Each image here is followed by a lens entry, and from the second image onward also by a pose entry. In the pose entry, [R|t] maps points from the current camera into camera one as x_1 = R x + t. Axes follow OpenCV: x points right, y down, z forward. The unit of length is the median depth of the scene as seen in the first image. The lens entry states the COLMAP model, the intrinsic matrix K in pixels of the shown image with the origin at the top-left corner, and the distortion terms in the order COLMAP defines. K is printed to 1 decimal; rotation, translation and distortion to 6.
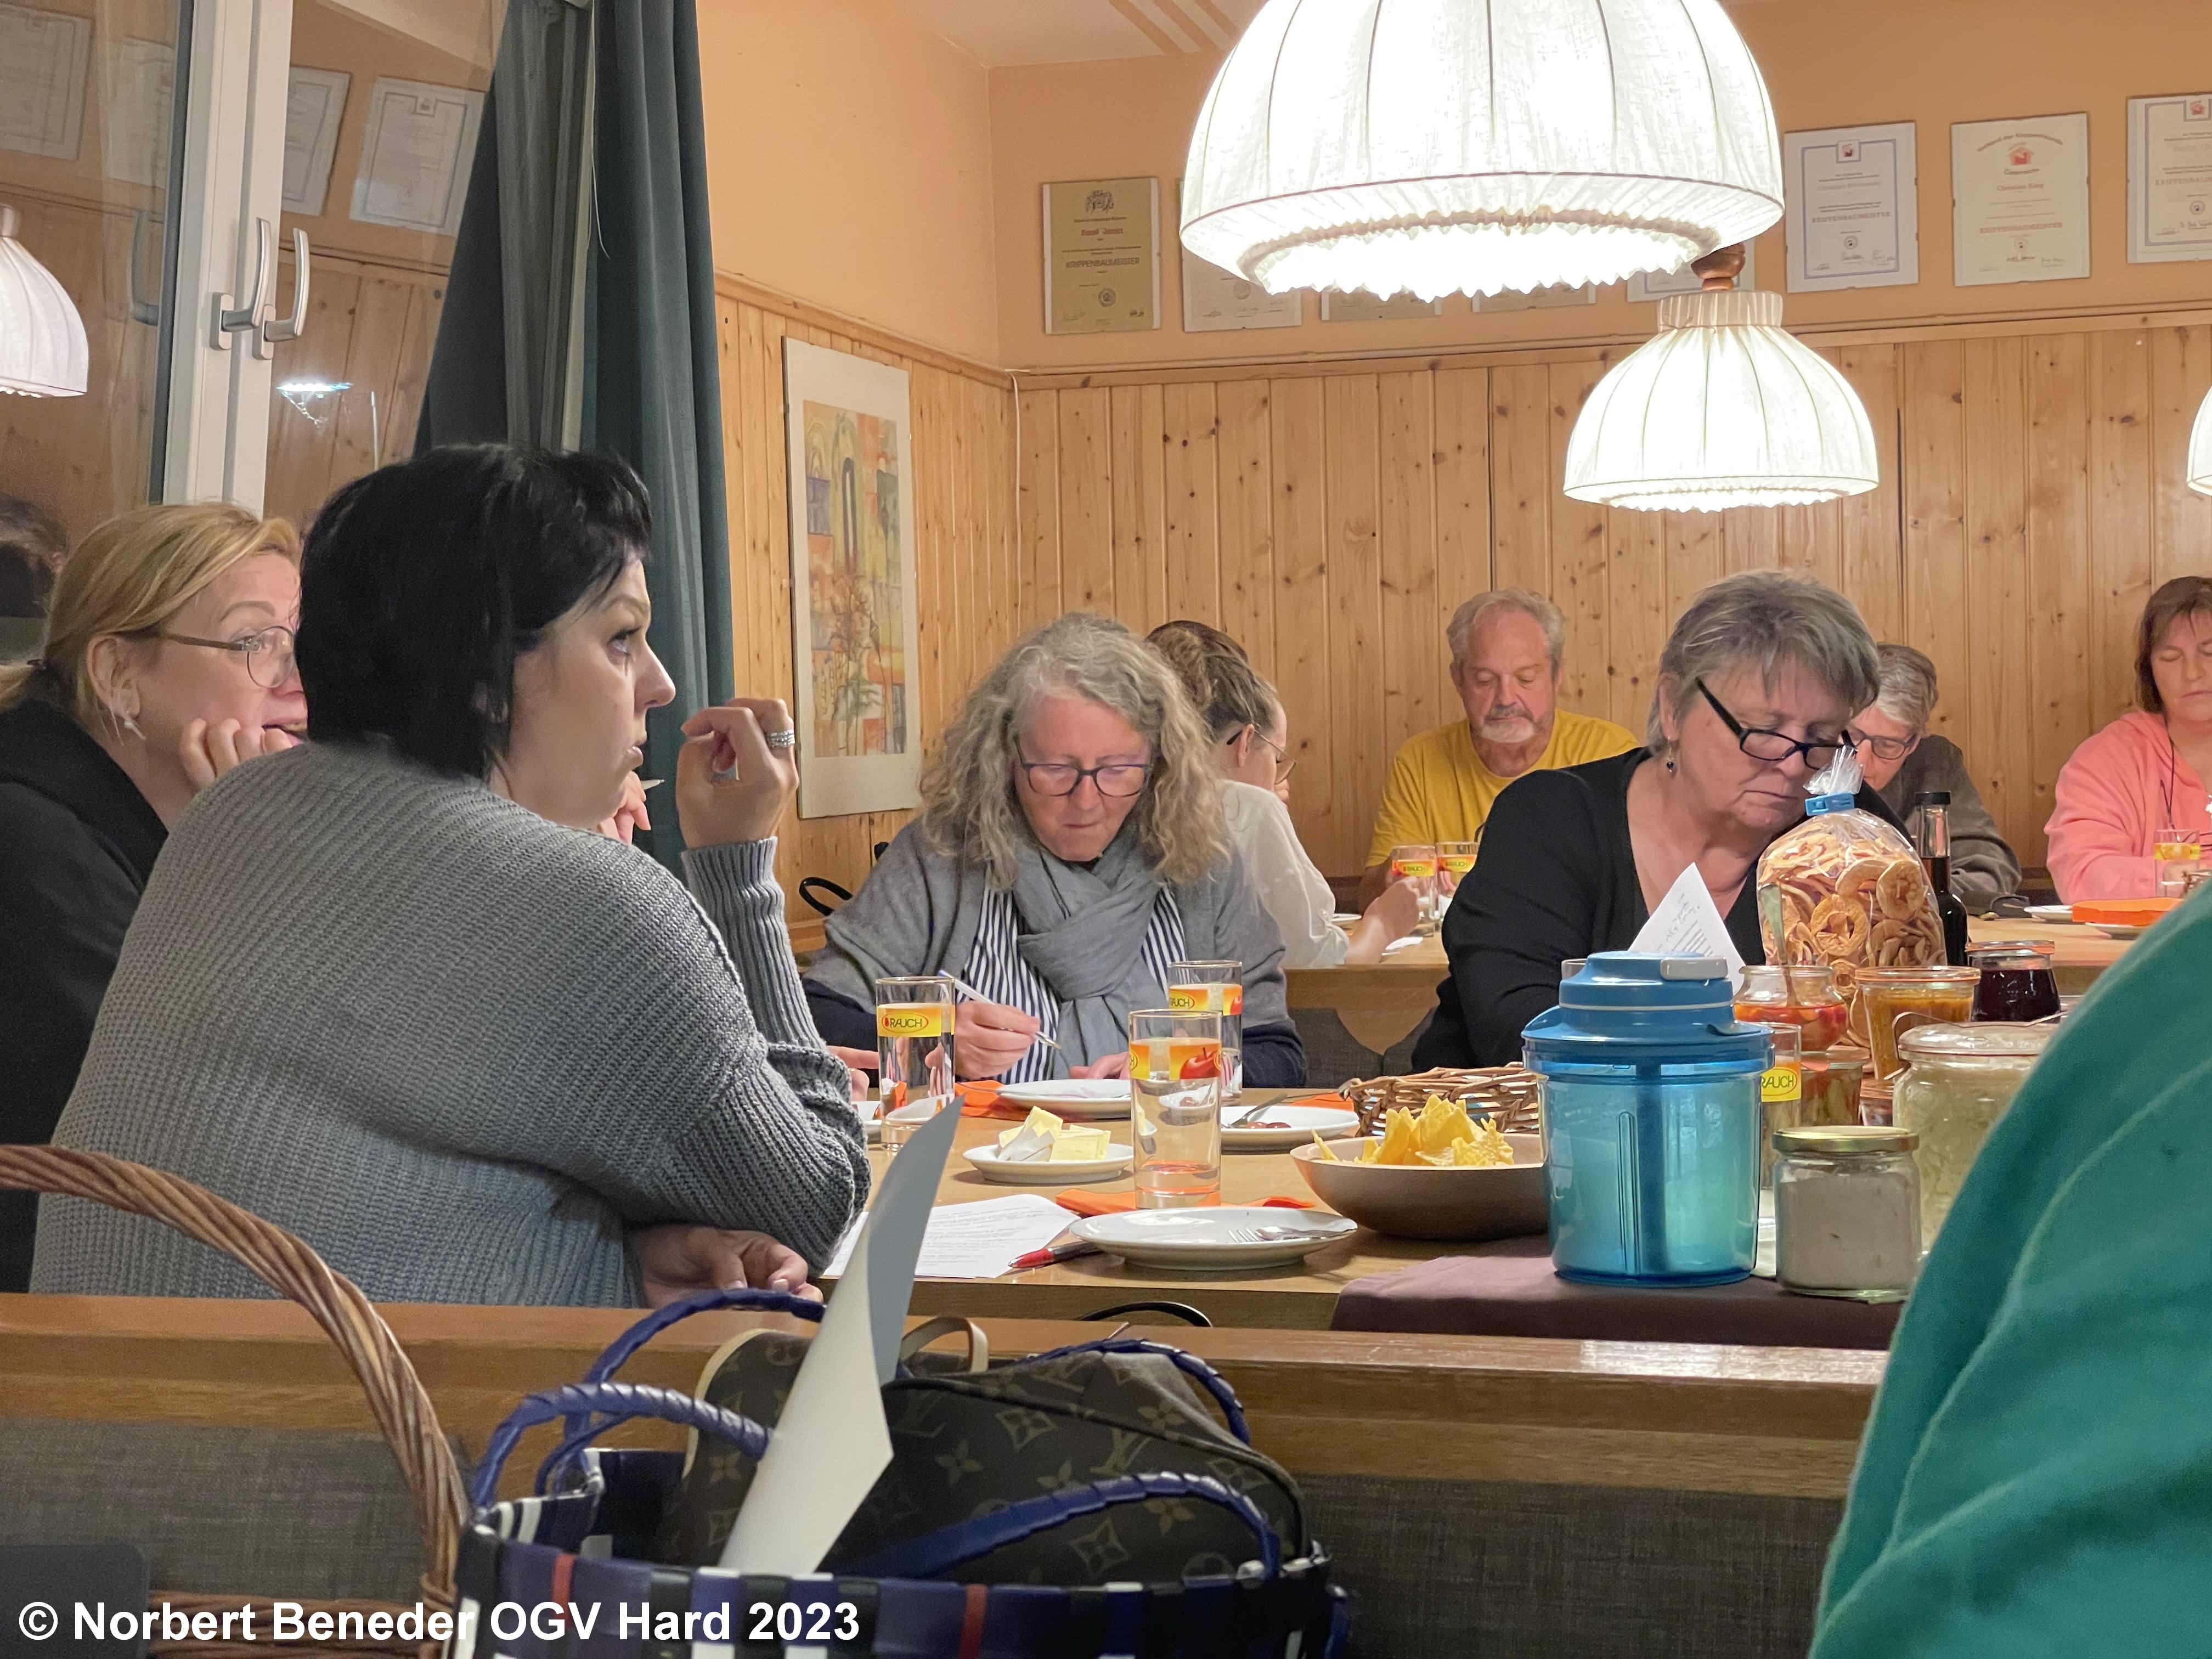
lens RADIAL K [[3363.9, 0, 1111.0], [0, 3363.9, 824.0], [0, 0, 1]] dist [0.276288, 0.000000]
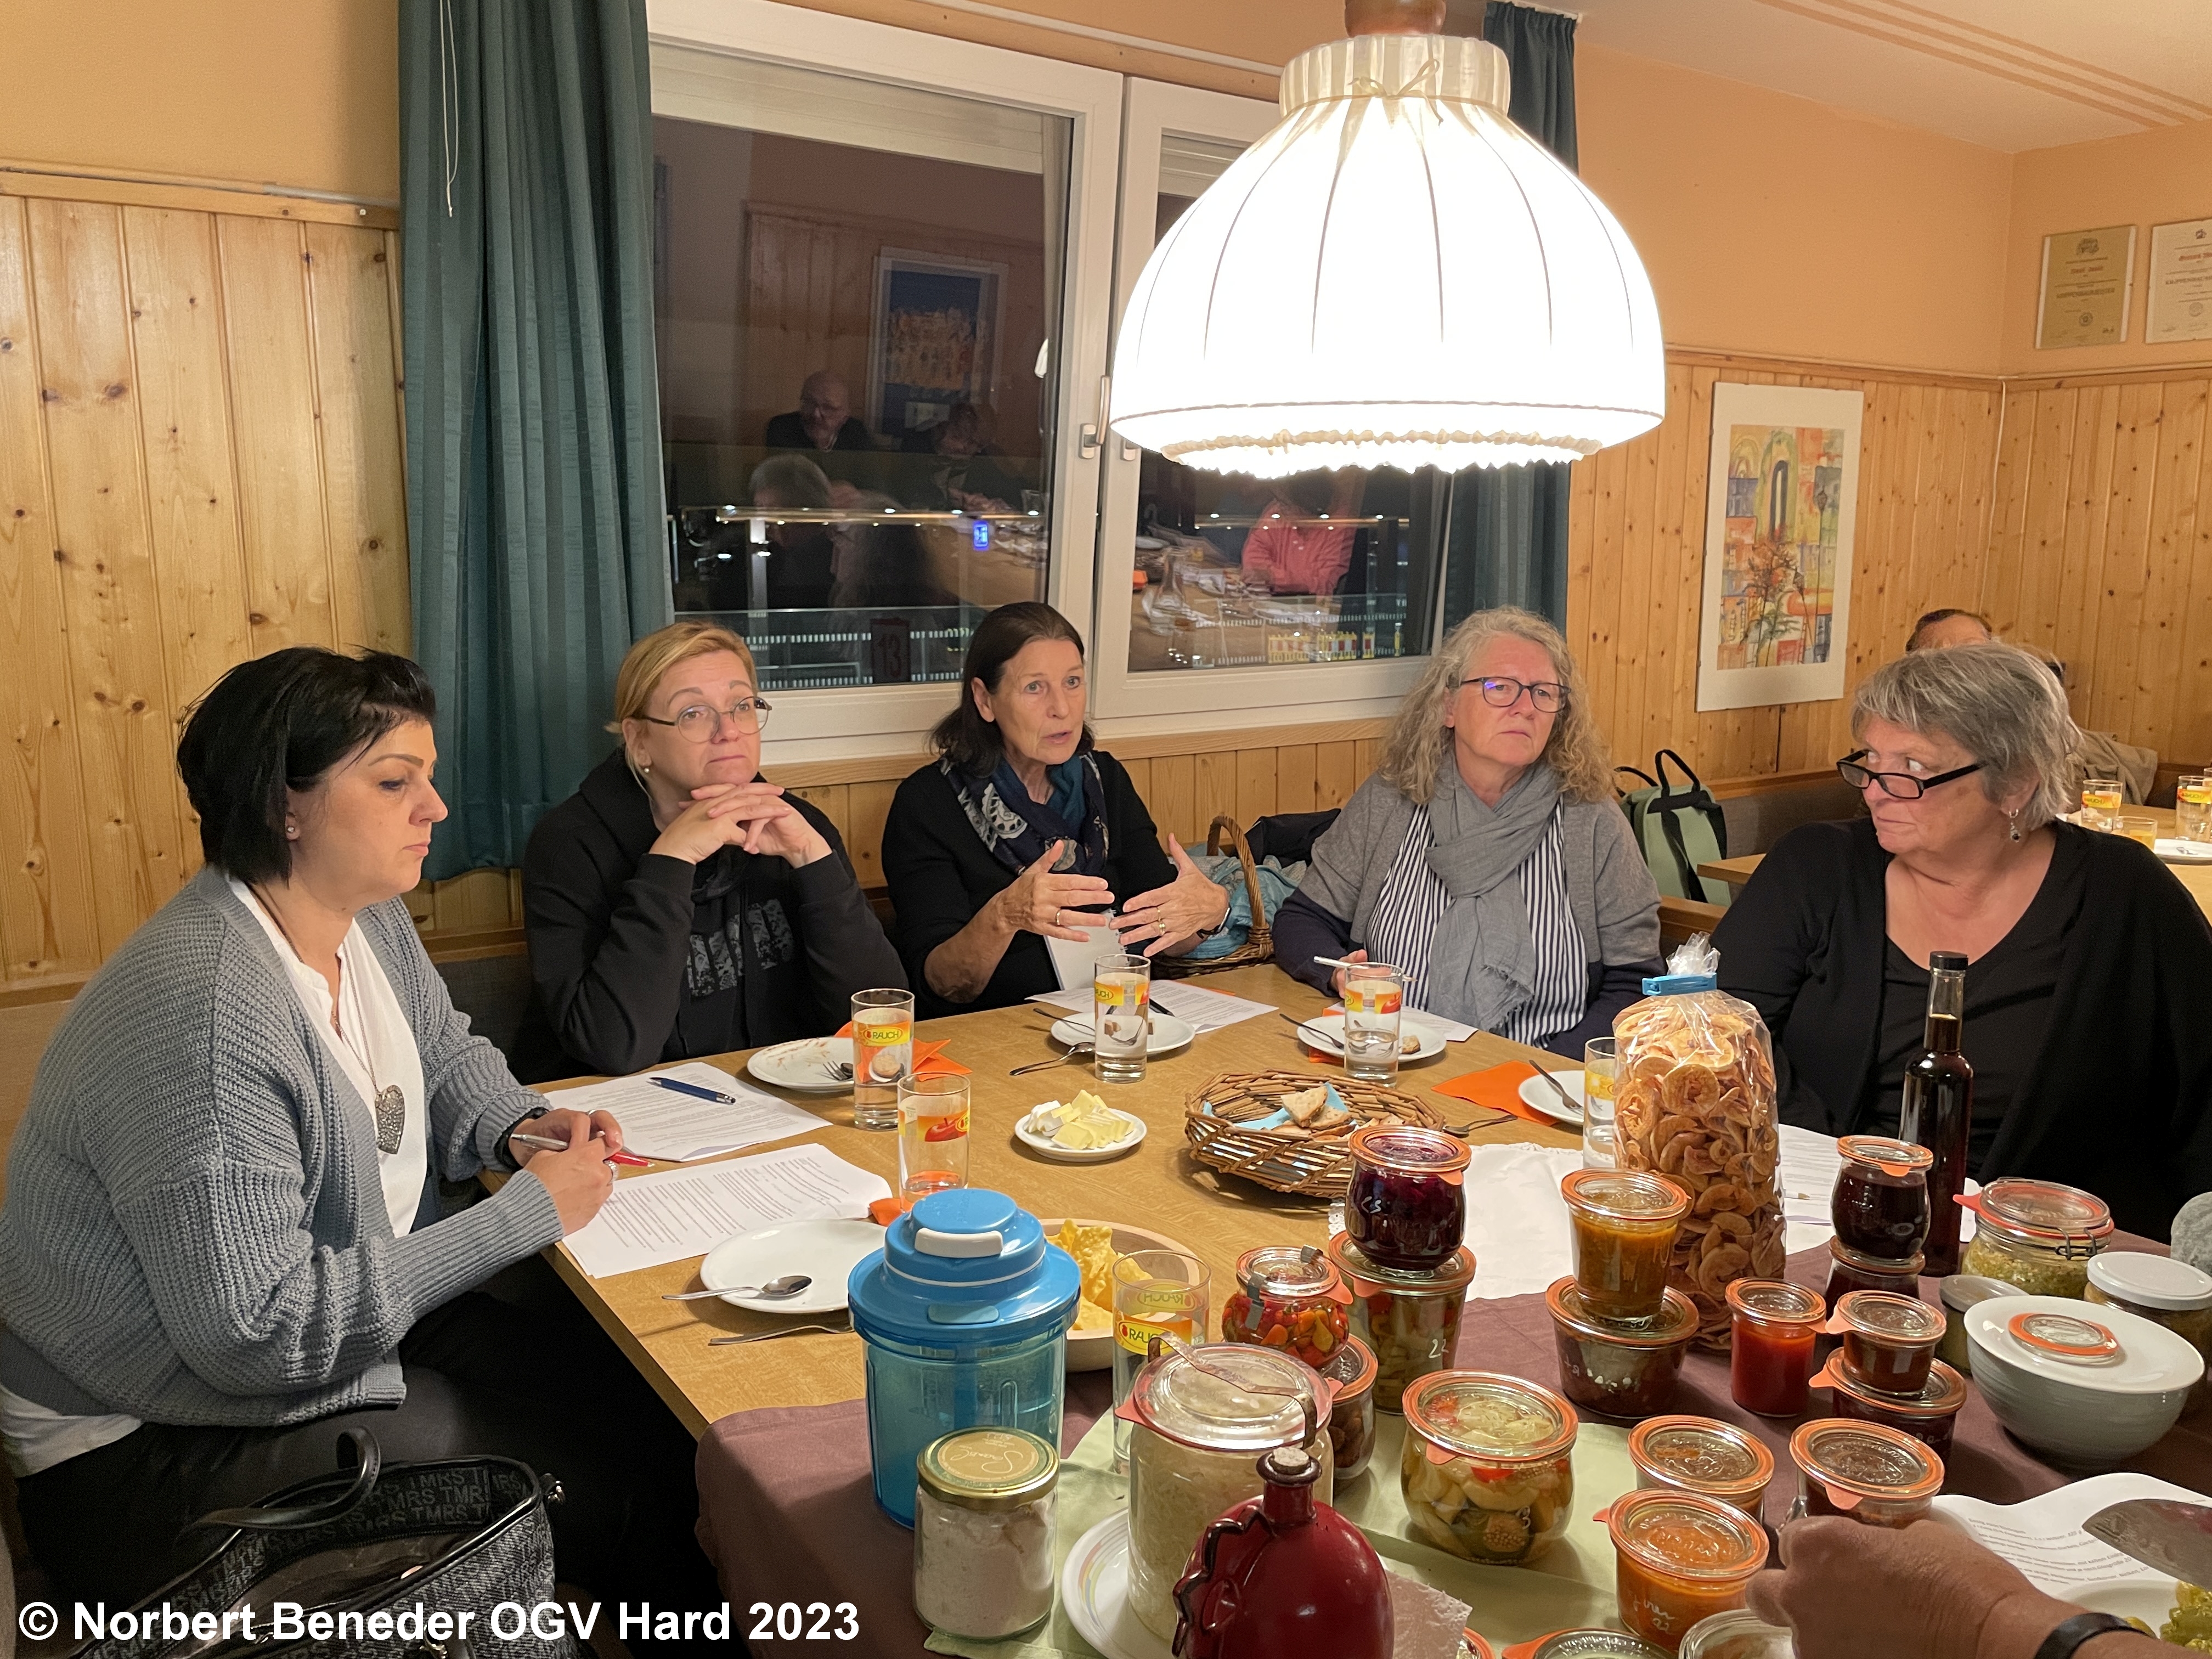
lens RADIAL K [[1667.6, 0, 1089.7], [0, 1667.6, 828.6], [0, 0, 1]] dist [0.045162, -0.033238]
pose [[0.749568, 0.126856, -0.649658, 0.182007], [-0.031393, 0.987173, 0.156540, -0.054384], [0.661183, -0.096942, 0.743935, 0.245980]]
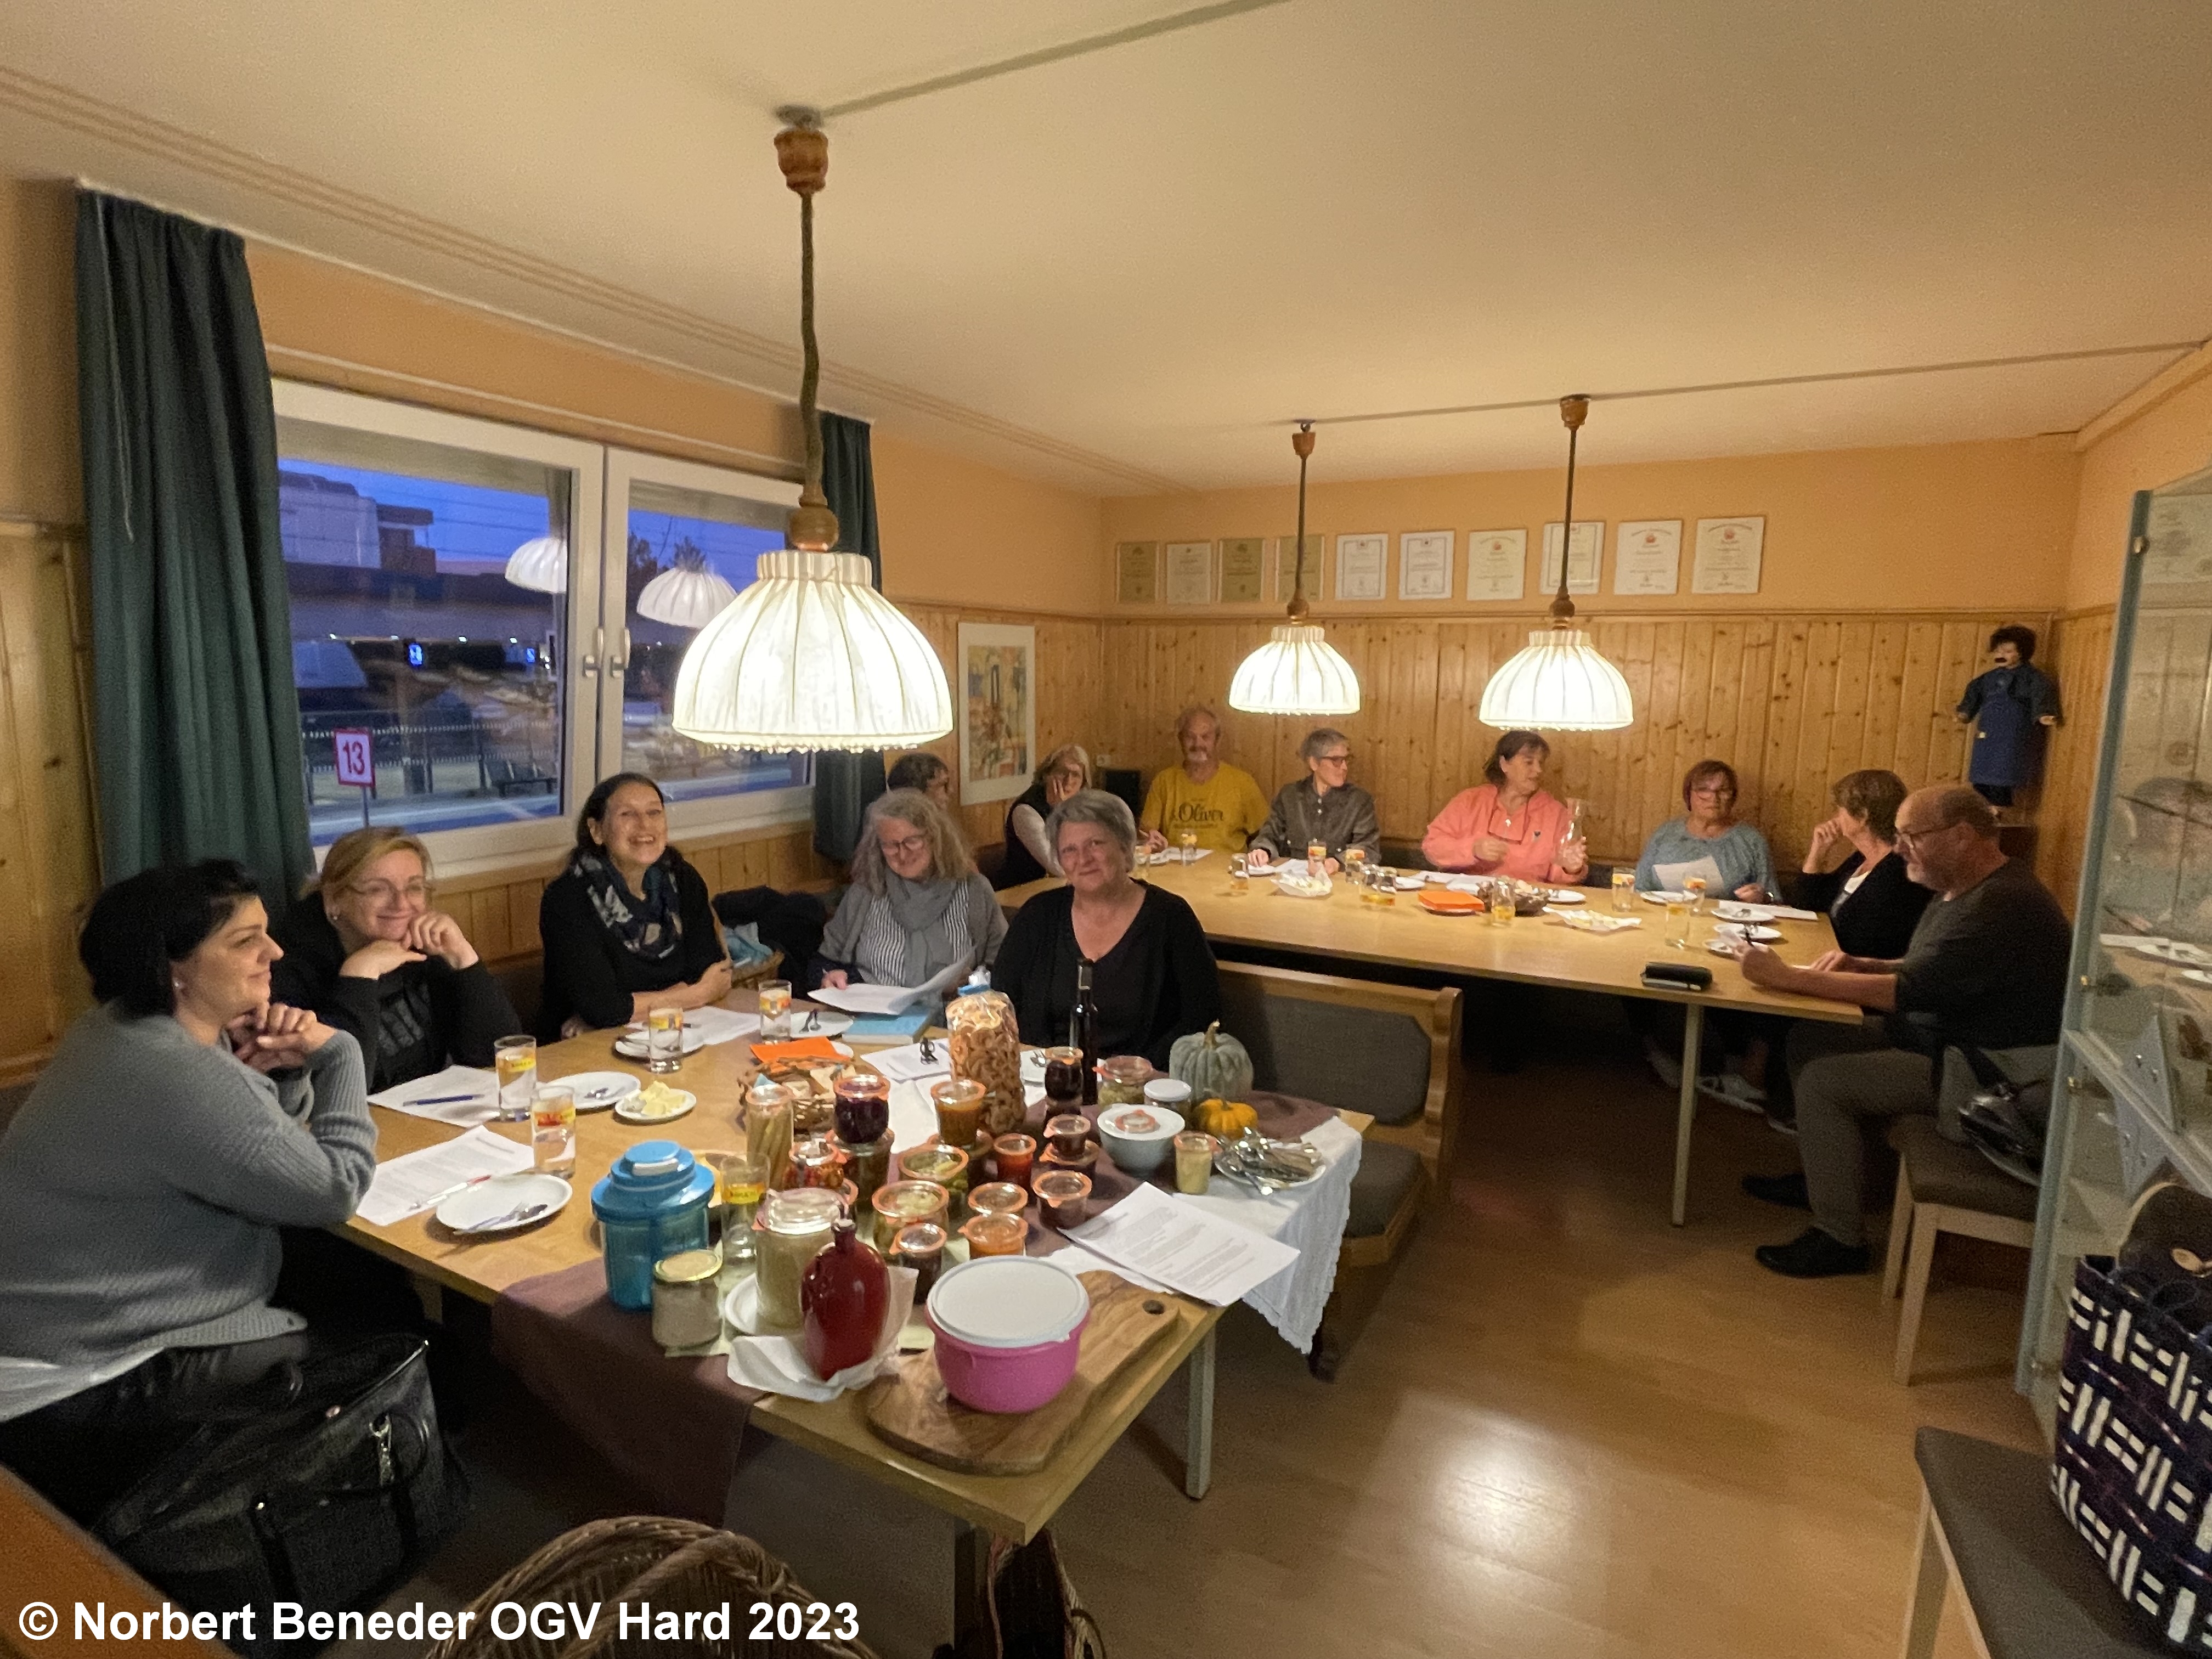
lens RADIAL K [[1165.0, 0, 1102.4], [0, 1165.0, 821.8], [0, 0, 1]] dist [-0.002069, -0.004270]
pose [[0.969629, 0.064383, -0.235954, 0.212231], [-0.037446, 0.992436, 0.116915, -0.092913], [0.241696, -0.104529, 0.964705, 0.145227]]
